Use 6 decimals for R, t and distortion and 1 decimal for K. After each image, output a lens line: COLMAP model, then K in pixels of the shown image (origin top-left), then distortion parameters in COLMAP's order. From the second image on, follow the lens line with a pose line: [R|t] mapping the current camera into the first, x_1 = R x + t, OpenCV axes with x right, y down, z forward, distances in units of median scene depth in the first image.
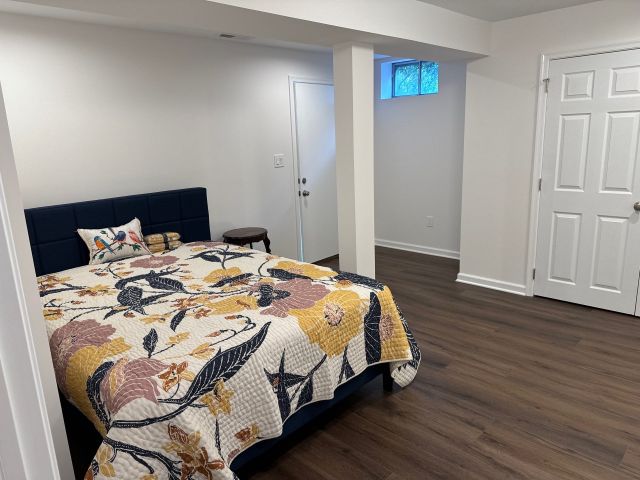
lens RADIAL K [[448.7, 0, 319.6], [0, 448.7, 237.1], [0, 0, 1]] dist [0.068568, -0.089088]
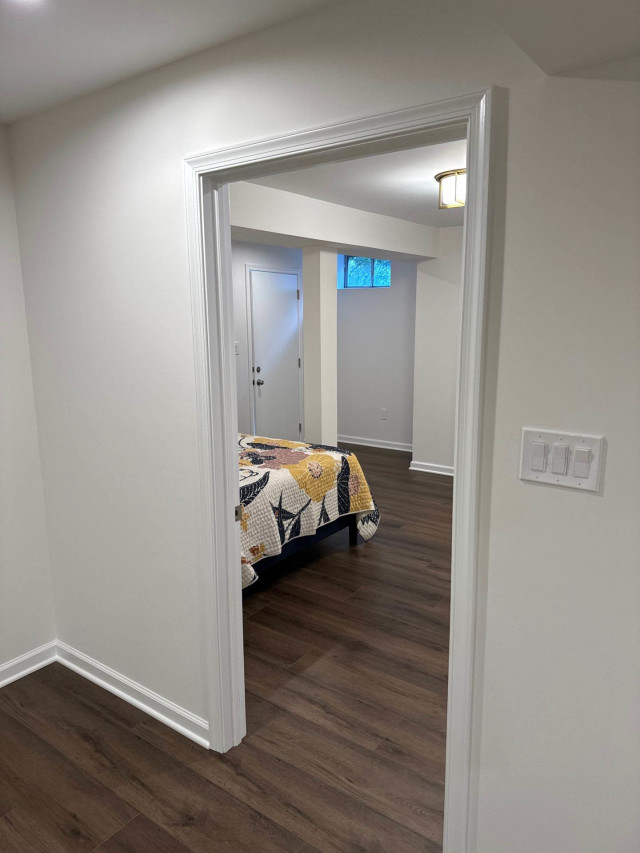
lens RADIAL K [[598.1, 0, 318.4], [0, 598.1, 424.9], [0, 0, 1]] dist [0.068568, -0.089088]
pose [[0.989963, 0.007043, 0.141148, -0.174912], [-0.000254, 0.998845, -0.048056, 0.113418], [-0.141323, 0.047538, 0.988821, -0.589402]]
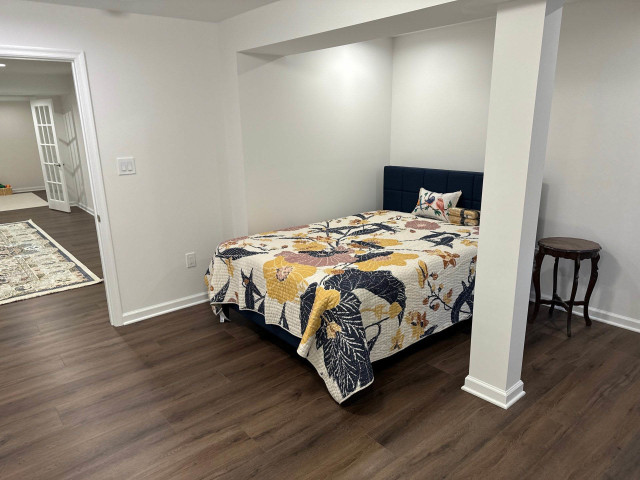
lens RADIAL K [[448.7, 0, 314.9], [0, 448.7, 227.1], [0, 0, 1]] dist [0.068568, -0.089088]
pose [[-0.105467, 0.278547, -0.954614, 1.089729], [-0.200684, 0.934255, 0.294778, -0.315001], [0.973962, 0.222666, -0.042633, 0.988242]]
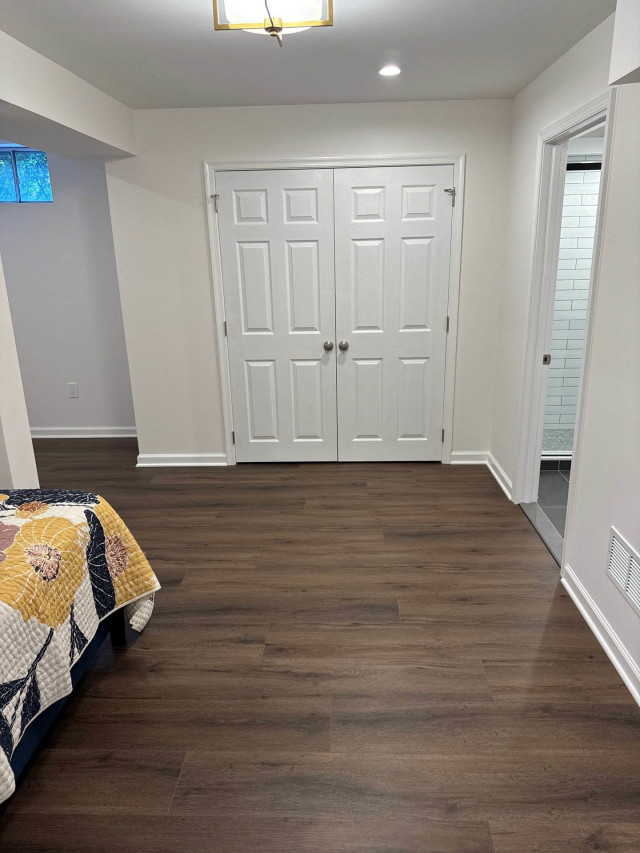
lens RADIAL K [[598.1, 0, 325.7], [0, 598.1, 423.6], [0, 0, 1]] dist [0.068568, -0.089088]
pose [[0.741658, -0.165849, 0.649952, -0.167301], [0.141147, 0.985844, 0.090497, -0.029032], [-0.655760, 0.024621, 0.754568, 0.114359]]
